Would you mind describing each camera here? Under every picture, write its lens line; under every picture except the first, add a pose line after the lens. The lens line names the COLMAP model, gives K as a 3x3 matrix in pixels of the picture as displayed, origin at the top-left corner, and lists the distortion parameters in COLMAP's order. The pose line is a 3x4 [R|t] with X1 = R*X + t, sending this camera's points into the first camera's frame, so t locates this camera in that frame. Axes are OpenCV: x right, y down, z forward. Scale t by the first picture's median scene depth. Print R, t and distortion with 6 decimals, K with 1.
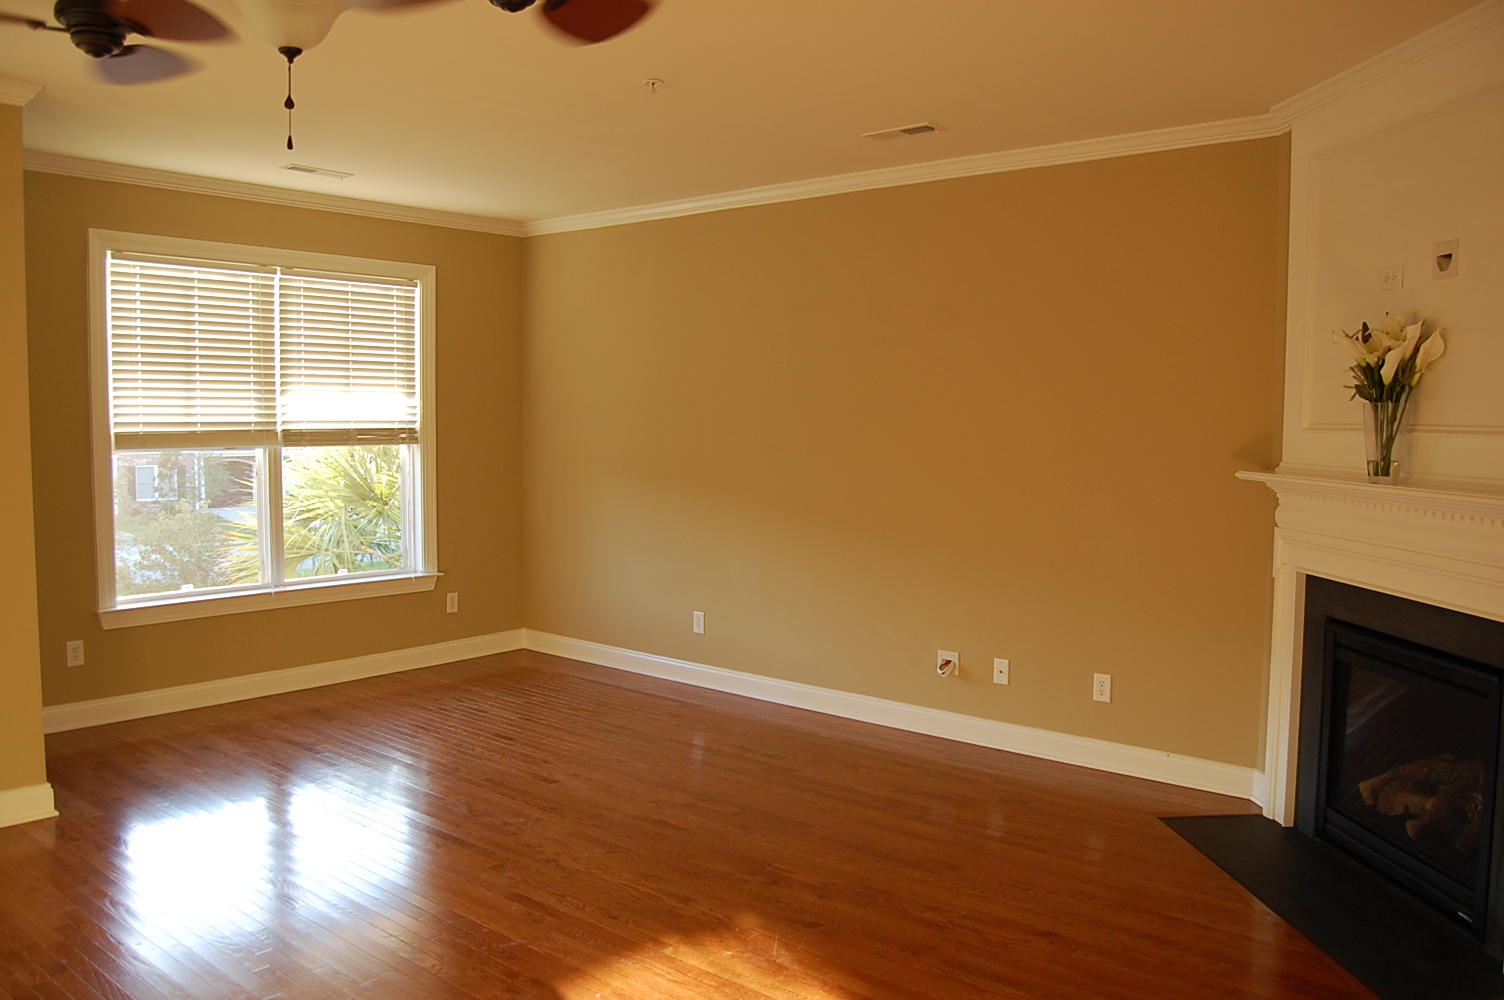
lens RADIAL K [[1144.8, 0, 754.8], [0, 1144.8, 501.6], [0, 0, 1]] dist [-0.054053, -0.008005]
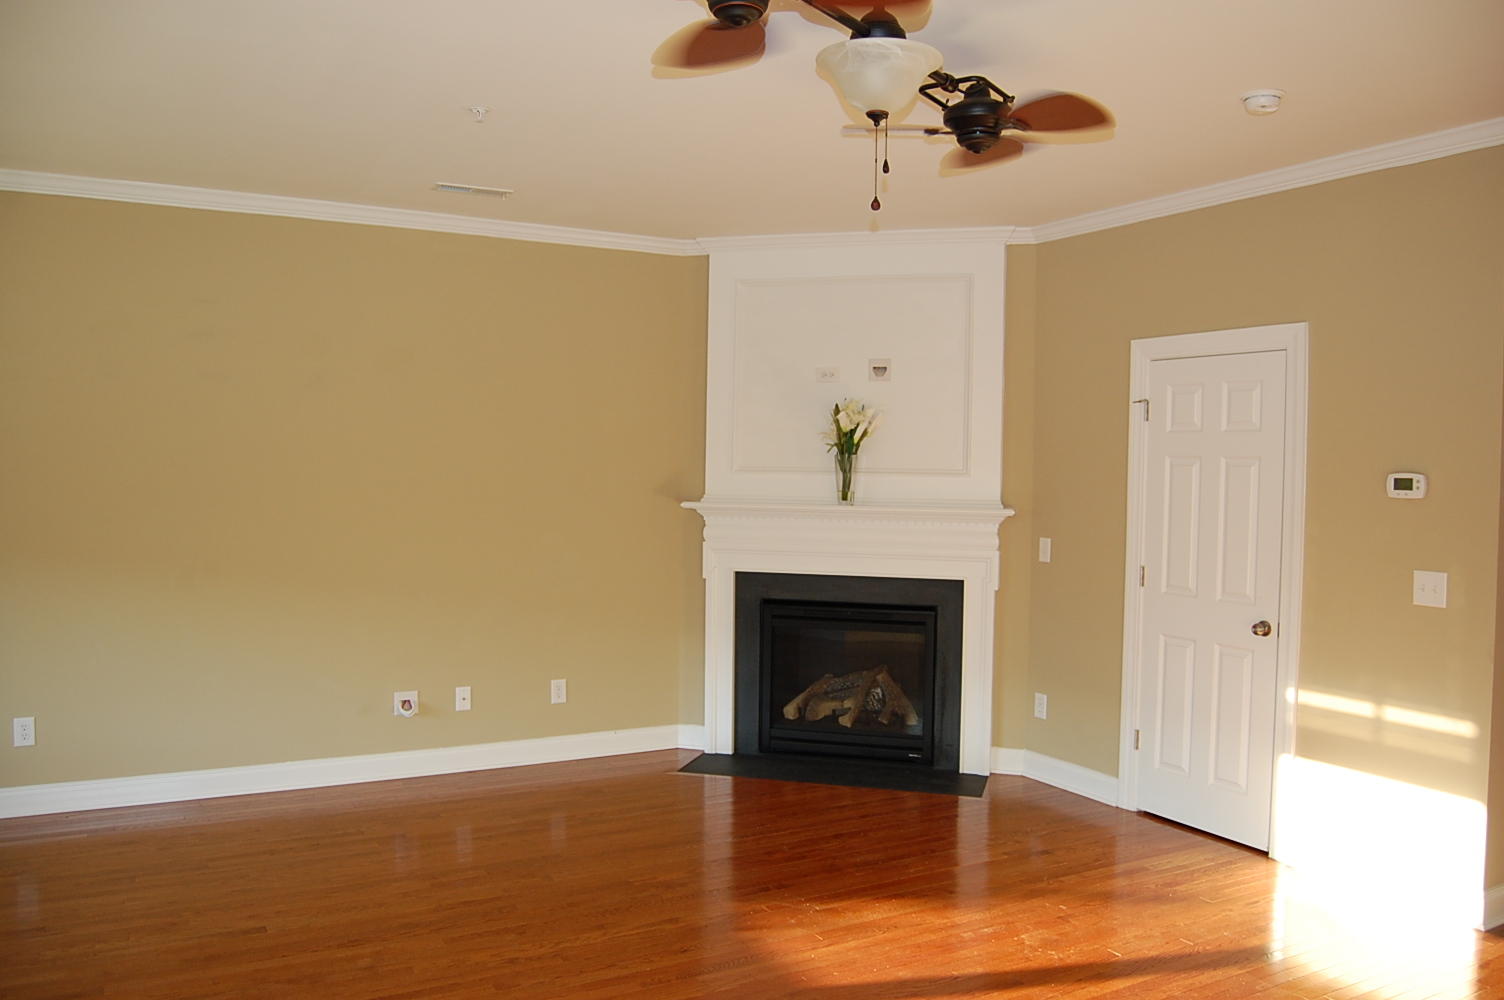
lens RADIAL K [[1144.8, 0, 753.5], [0, 1144.8, 502.0], [0, 0, 1]] dist [-0.054053, -0.008005]
pose [[0.372595, -0.029979, 0.927510, -0.828663], [0.056766, 0.998343, 0.009465, -0.036266], [-0.926256, 0.049124, 0.373679, 0.428376]]
